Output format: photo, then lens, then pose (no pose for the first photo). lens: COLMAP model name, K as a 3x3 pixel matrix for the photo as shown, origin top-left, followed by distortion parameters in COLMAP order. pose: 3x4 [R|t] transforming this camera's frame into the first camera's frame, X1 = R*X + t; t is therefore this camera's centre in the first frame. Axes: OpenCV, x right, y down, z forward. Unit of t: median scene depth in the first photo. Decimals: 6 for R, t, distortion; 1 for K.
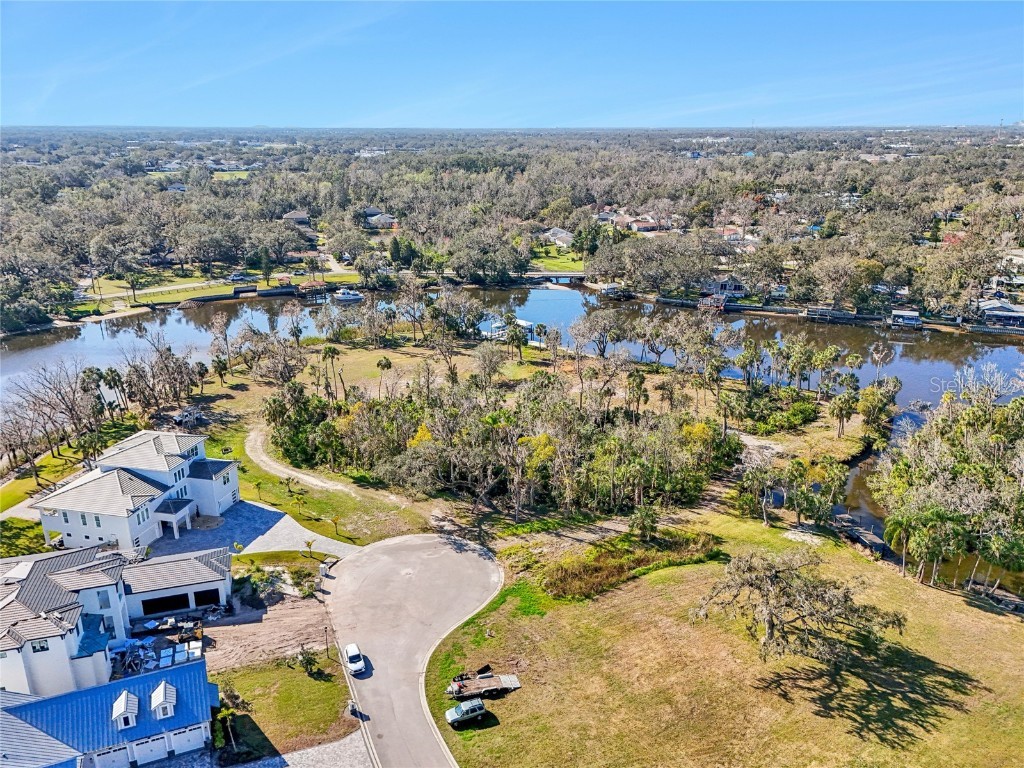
lens RADIAL K [[769.9, 0, 514.9], [0, 769.9, 391.4], [0, 0, 1]] dist [0.067521, -0.056532]
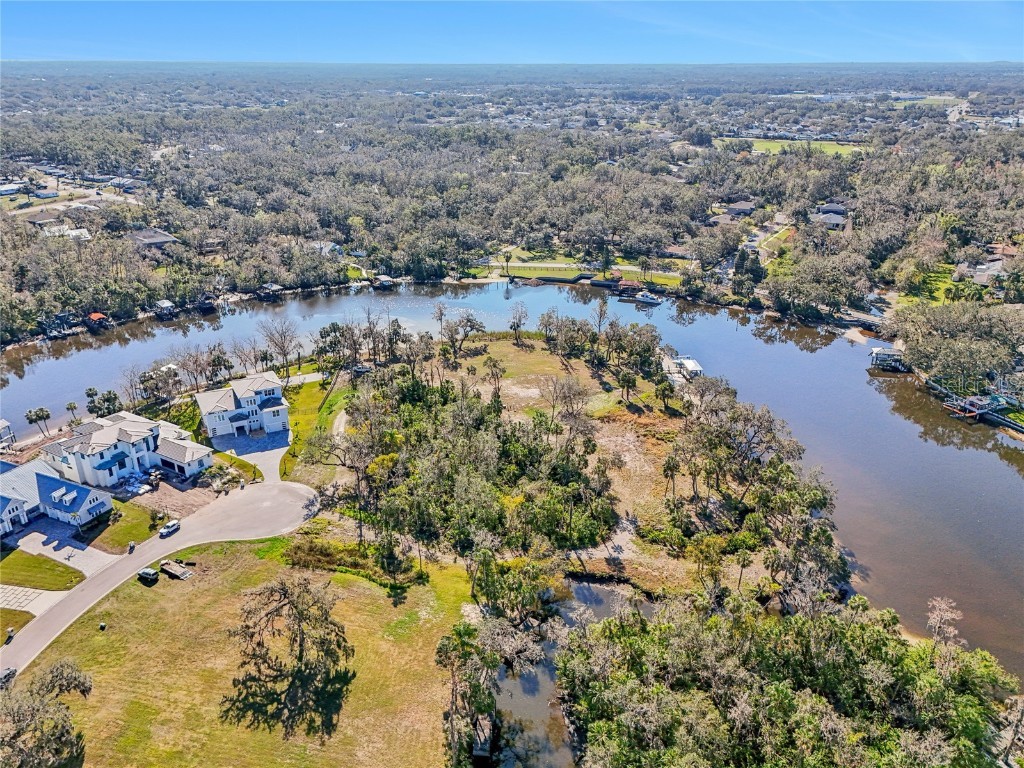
lens RADIAL K [[769.9, 0, 514.2], [0, 769.9, 382.3], [0, 0, 1]] dist [0.067521, -0.056532]
pose [[0.672821, 0.285294, -0.682583, 1.155202], [-0.241578, 0.956800, 0.161783, -0.366167], [0.699251, 0.056046, 0.712676, 0.194226]]
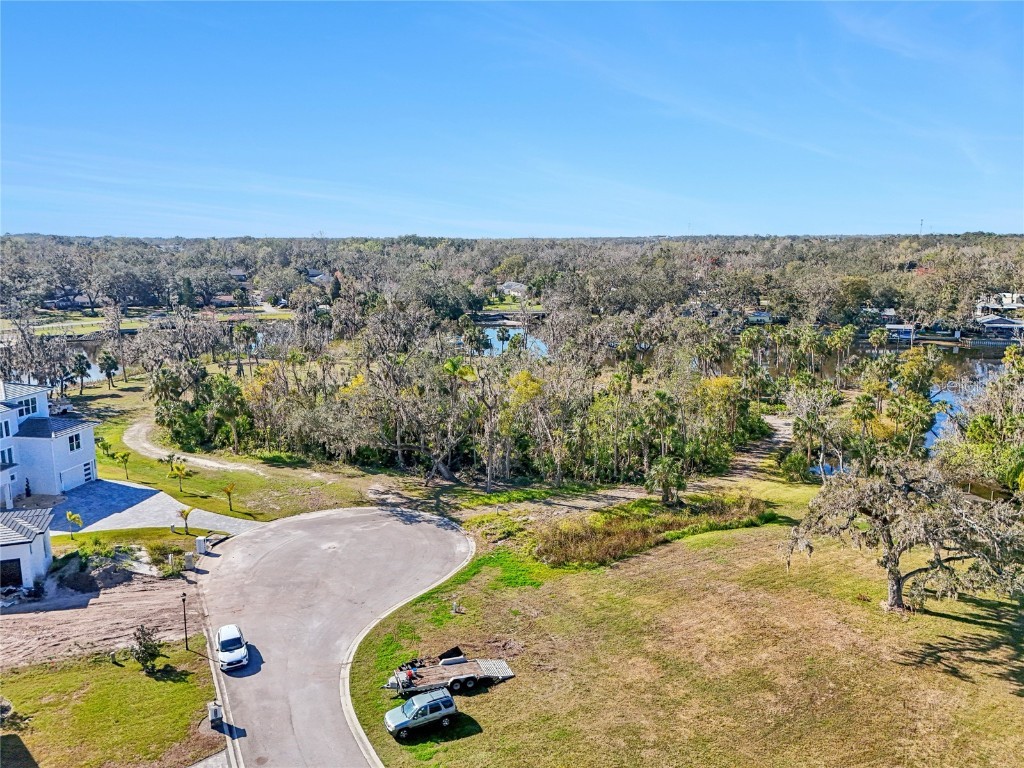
lens RADIAL K [[769.9, 0, 509.5], [0, 769.9, 393.6], [0, 0, 1]] dist [0.067521, -0.056532]
pose [[0.998114, -0.014538, 0.059638, -0.020942], [0.022257, 0.991149, -0.130877, 0.183637], [-0.057207, 0.131957, 0.989603, 0.291547]]
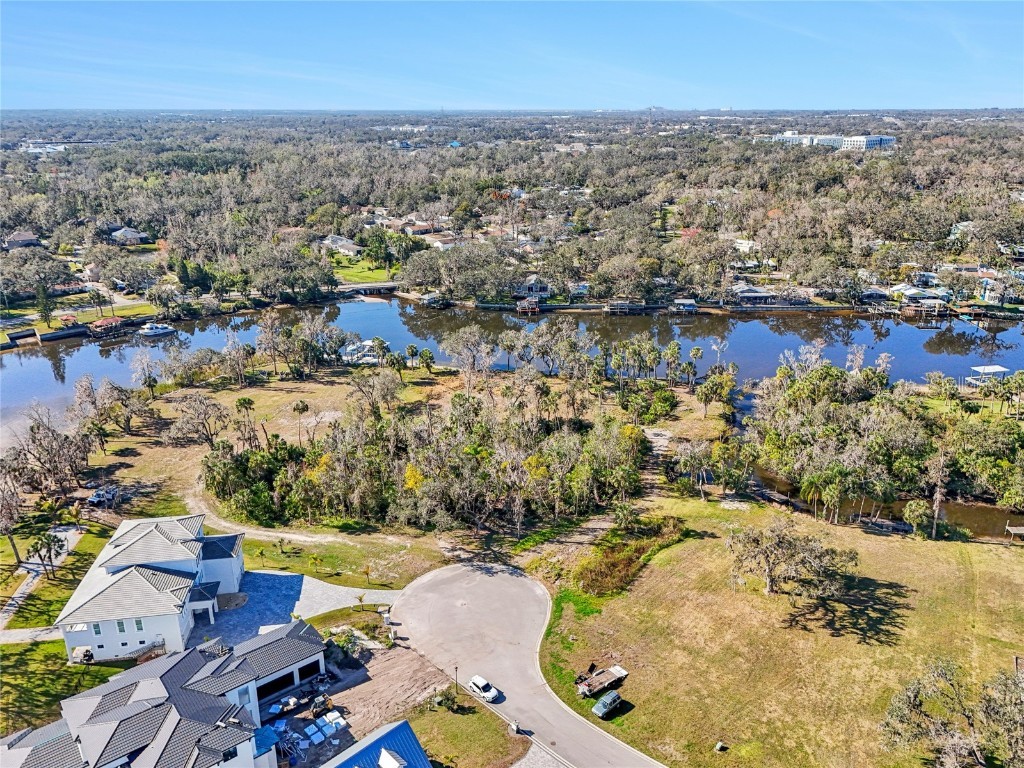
lens RADIAL K [[769.9, 0, 515.5], [0, 769.9, 387.8], [0, 0, 1]] dist [0.067521, -0.056532]
pose [[0.926621, -0.129042, 0.353159, -0.395508], [0.123313, 0.991610, 0.038776, -0.098814], [-0.355200, 0.007619, 0.934759, -0.057865]]
